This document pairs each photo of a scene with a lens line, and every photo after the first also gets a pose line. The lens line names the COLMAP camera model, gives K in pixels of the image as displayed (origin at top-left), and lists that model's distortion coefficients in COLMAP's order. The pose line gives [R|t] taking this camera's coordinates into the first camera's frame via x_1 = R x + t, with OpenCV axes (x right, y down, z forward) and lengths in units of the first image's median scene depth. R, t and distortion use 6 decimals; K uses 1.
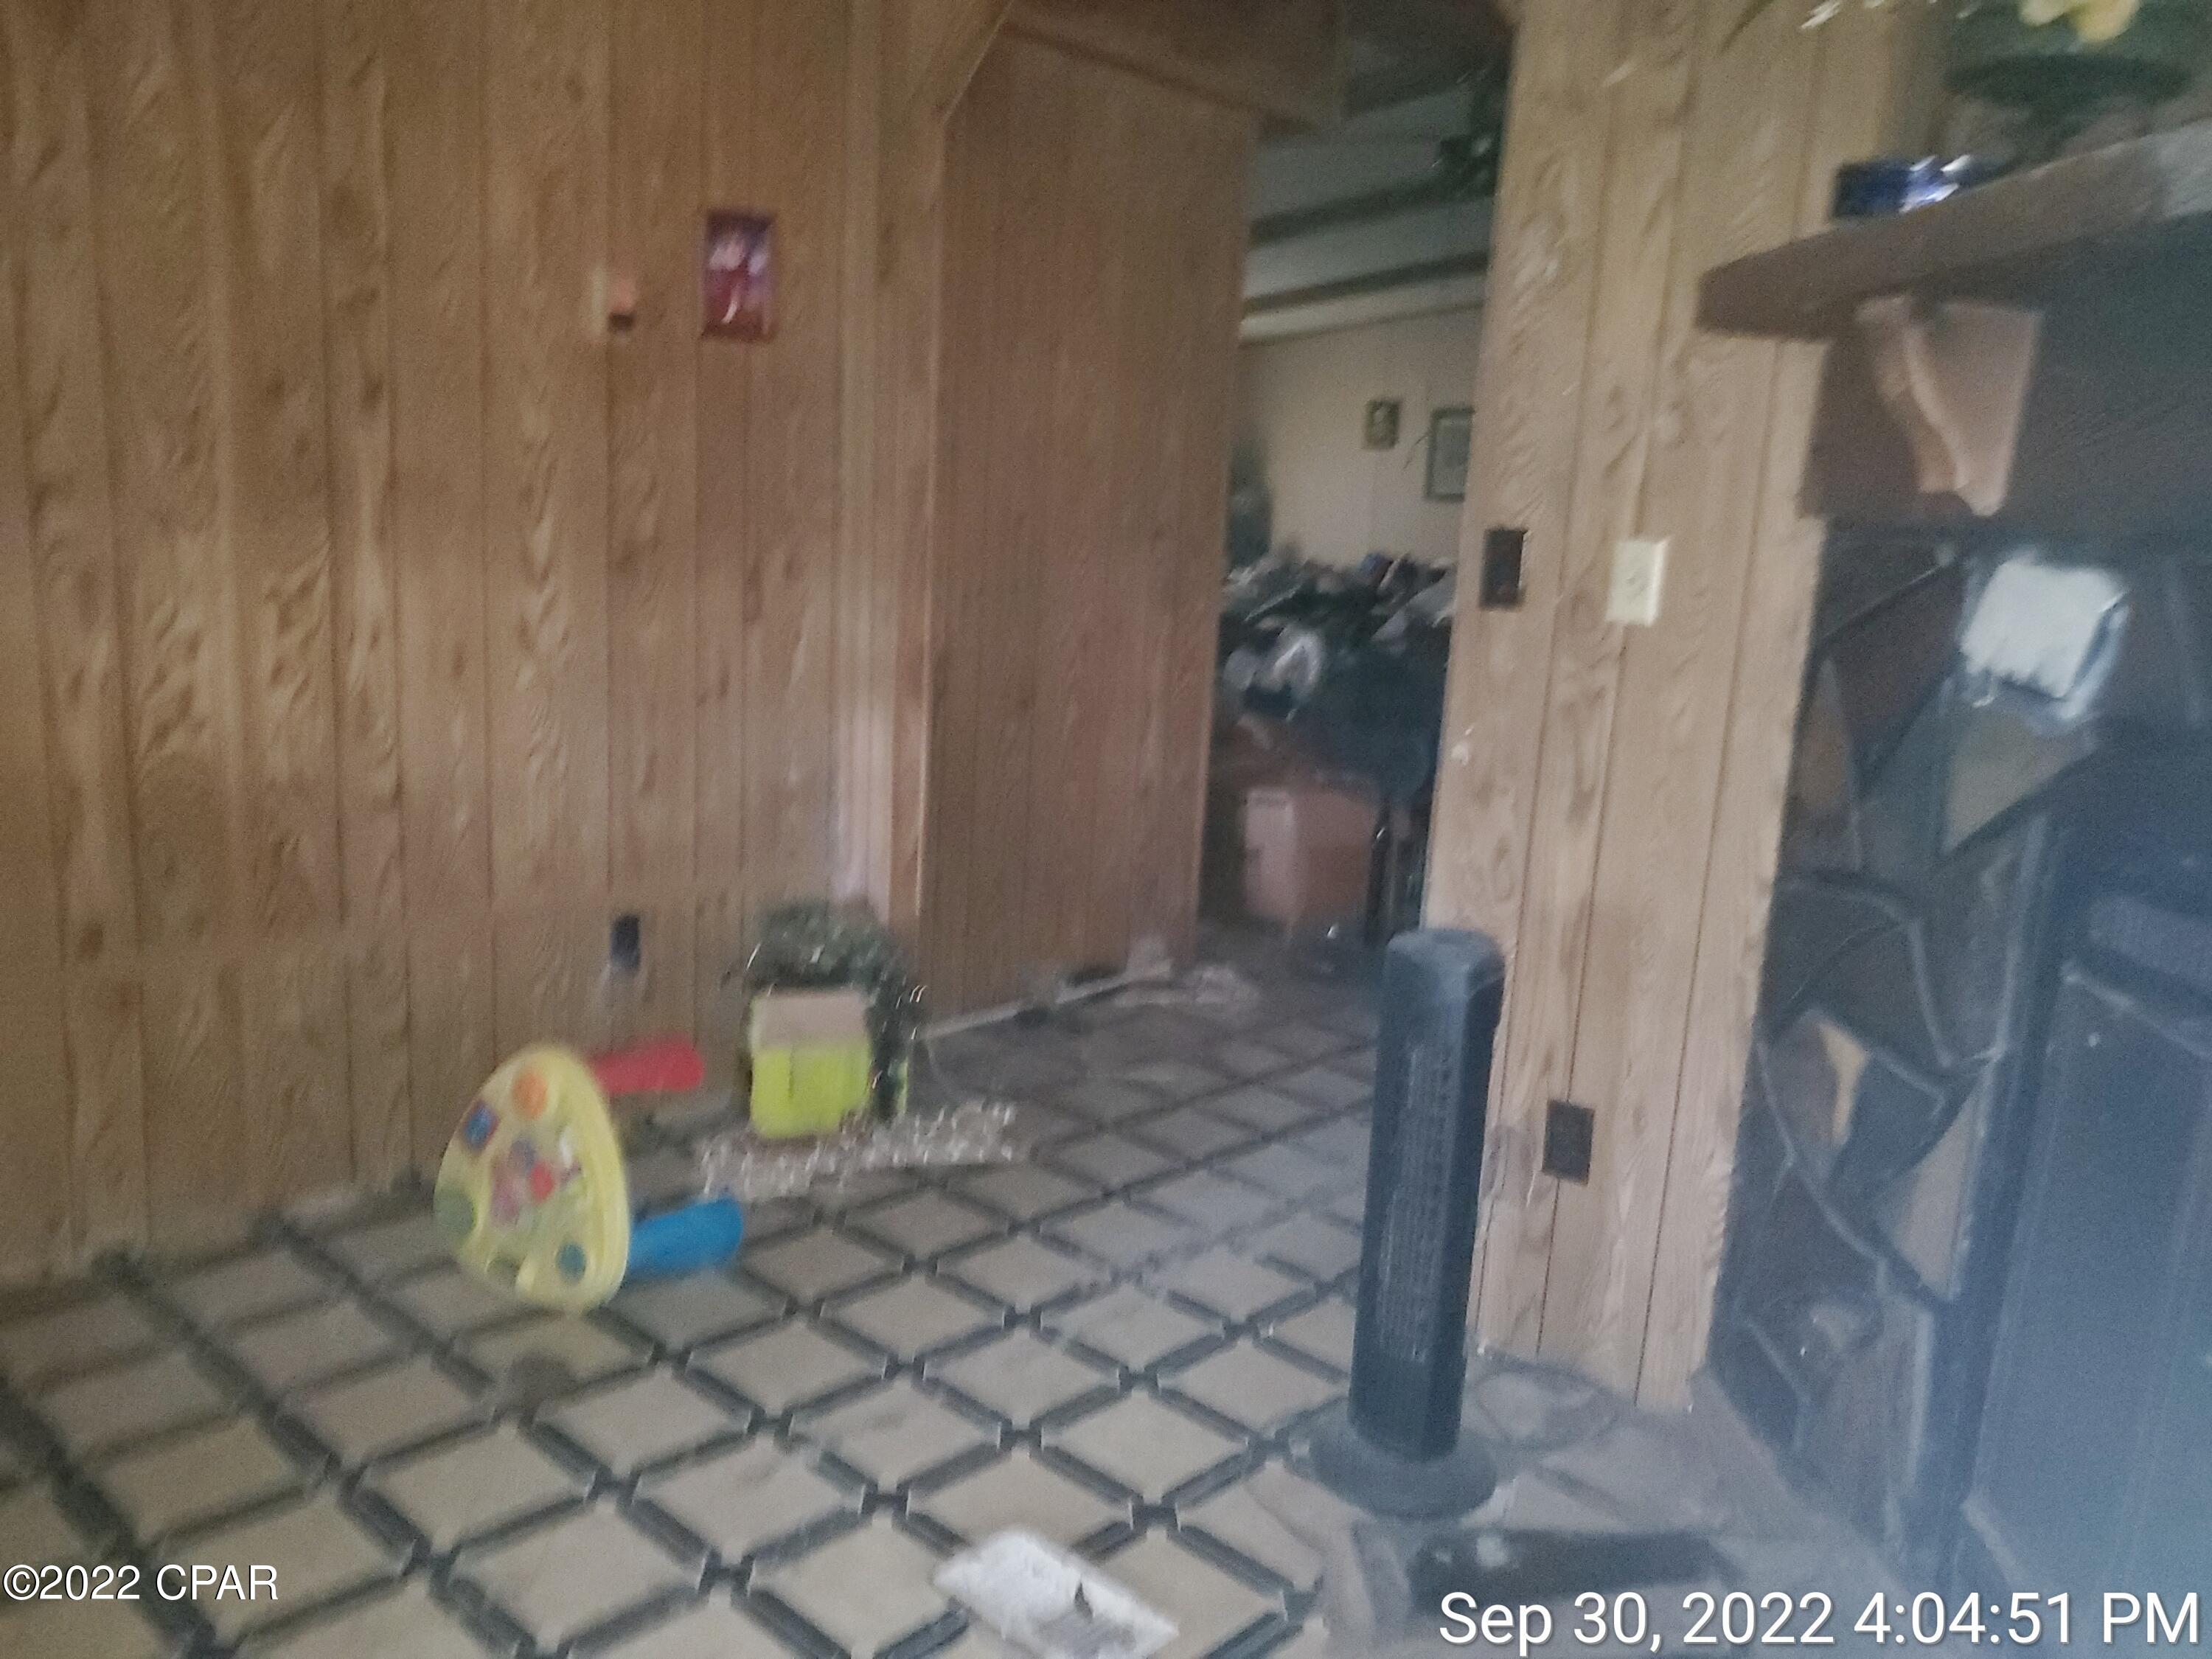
lens RADIAL K [[1772.5, 0, 1077.5], [0, 1772.5, 826.7], [0, 0, 1]] dist [0.059722, -0.129258]
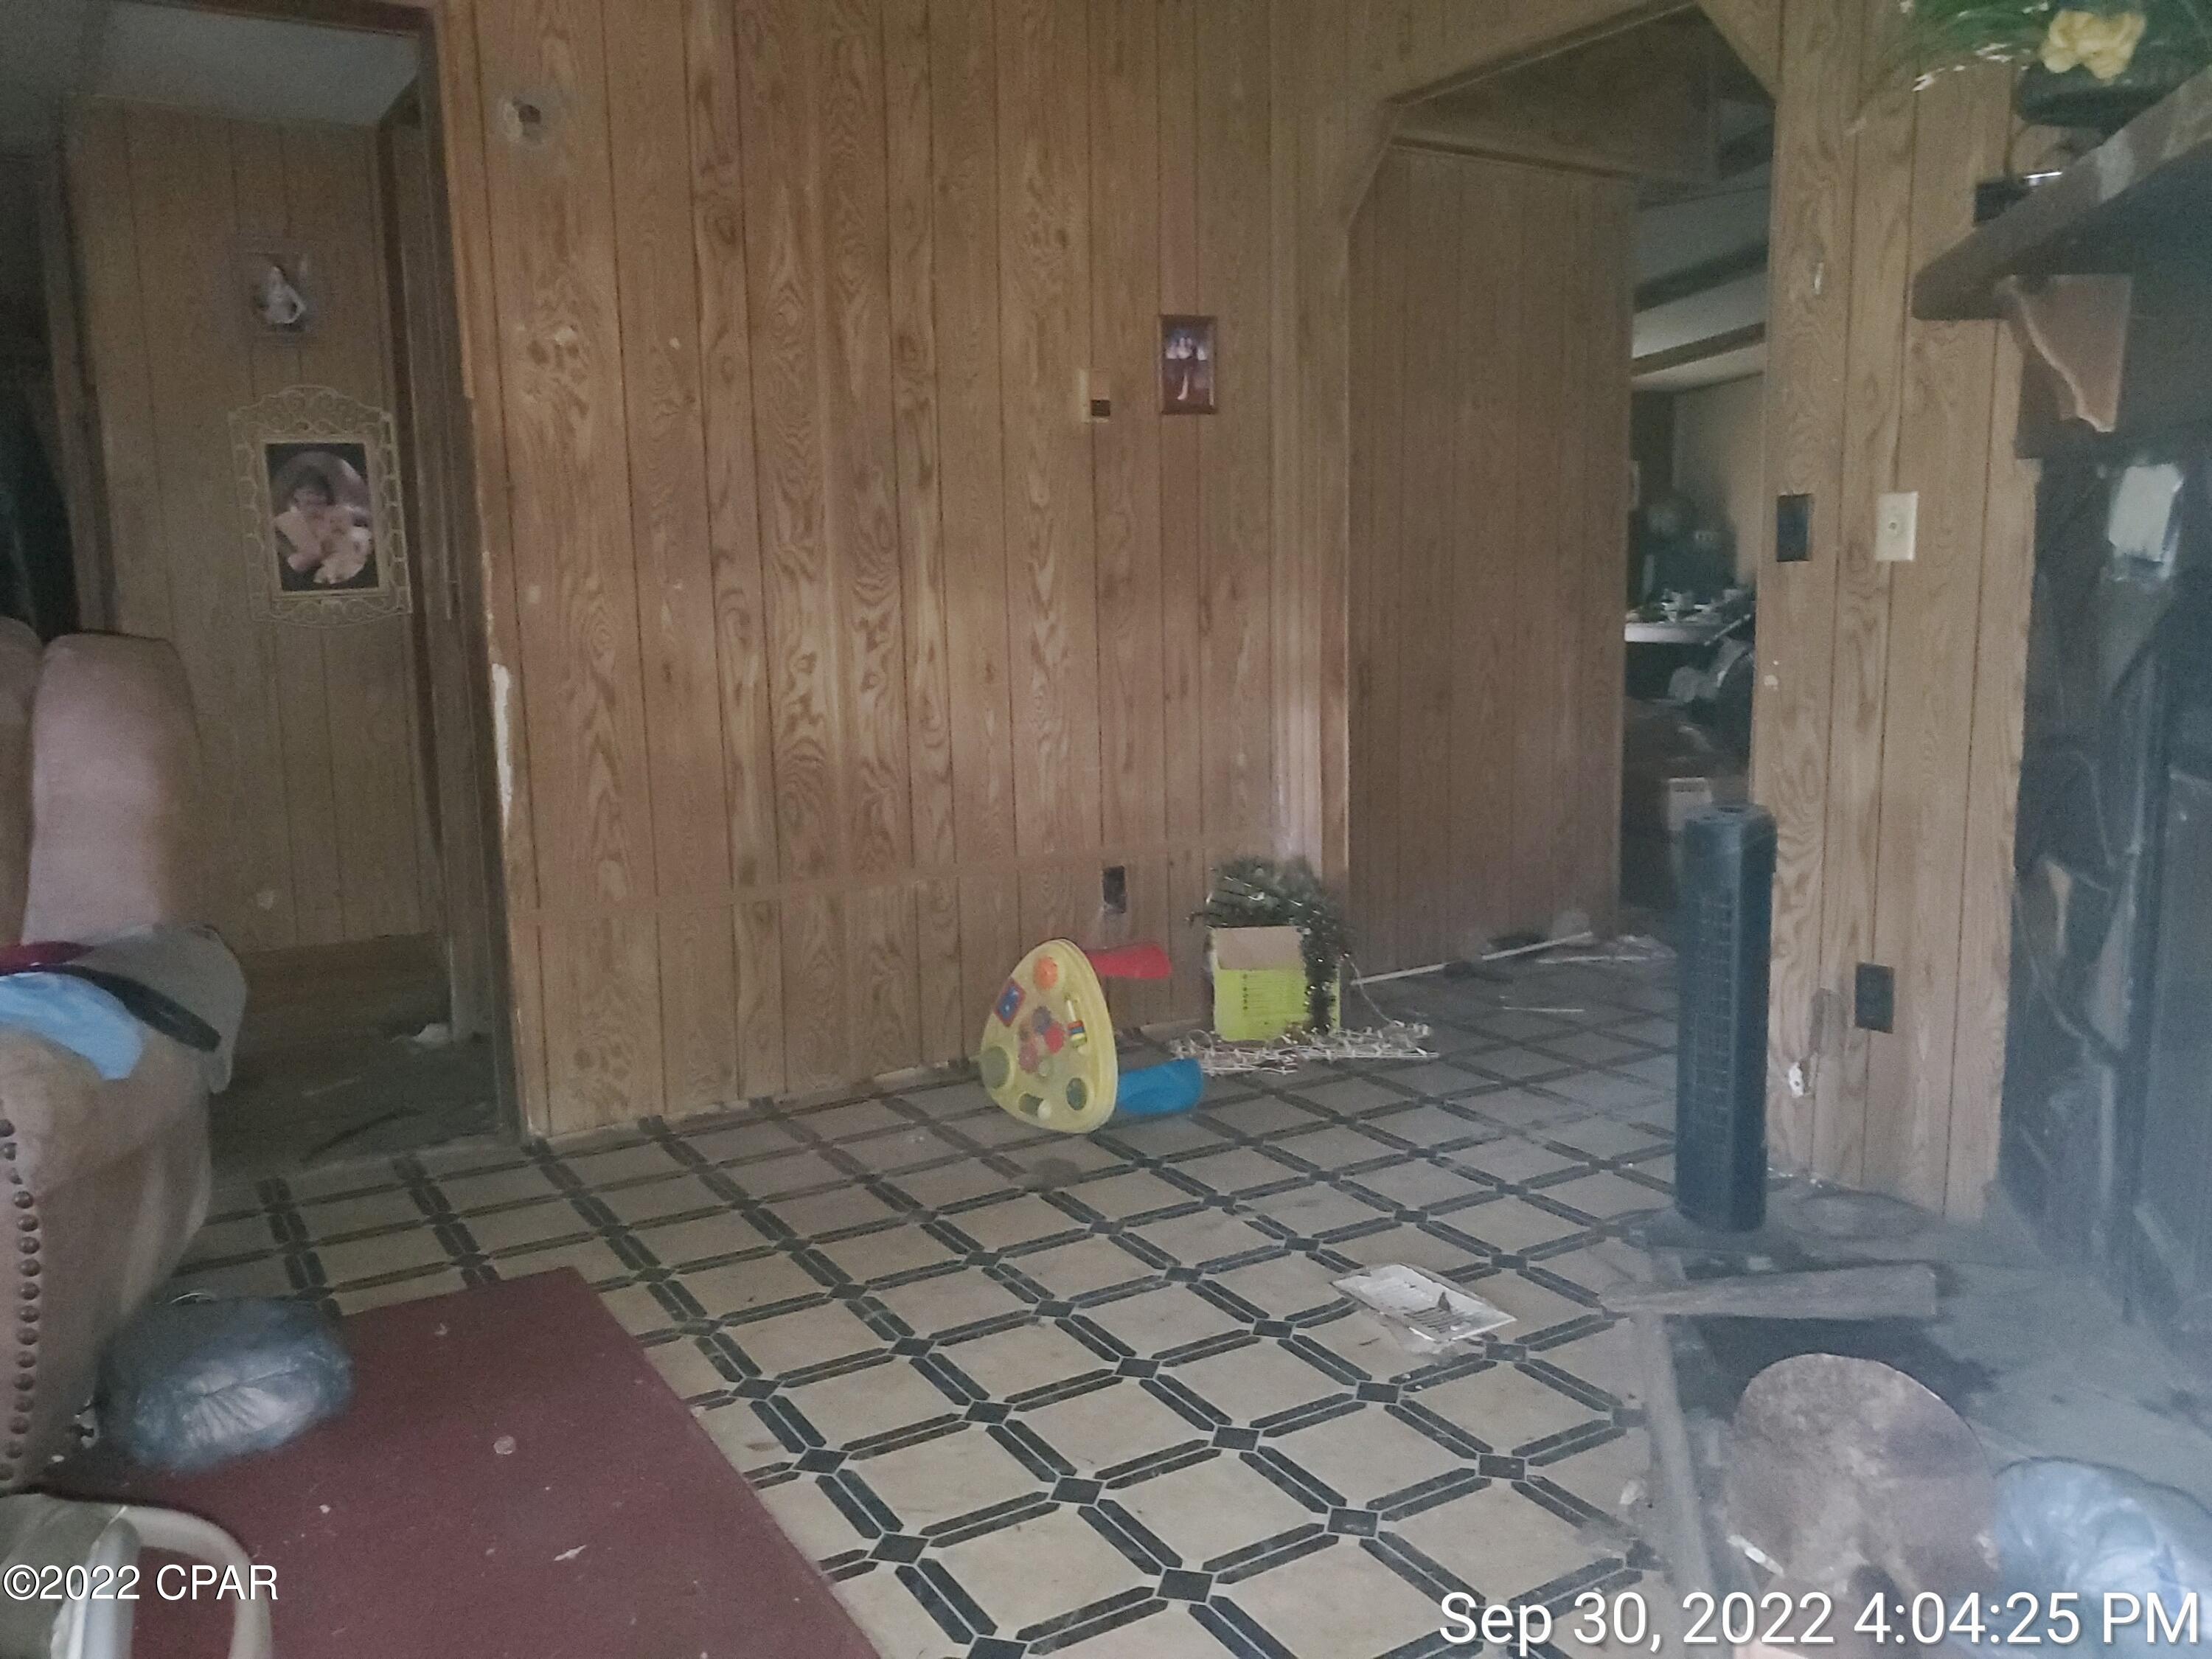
lens RADIAL K [[1772.5, 0, 1077.5], [0, 1772.5, 826.7], [0, 0, 1]] dist [0.059722, -0.129258]
pose [[0.960616, -0.035858, -0.275555, 0.090656], [0.022161, 0.998366, -0.052663, 0.106696], [0.276994, 0.044483, 0.959842, -0.286591]]
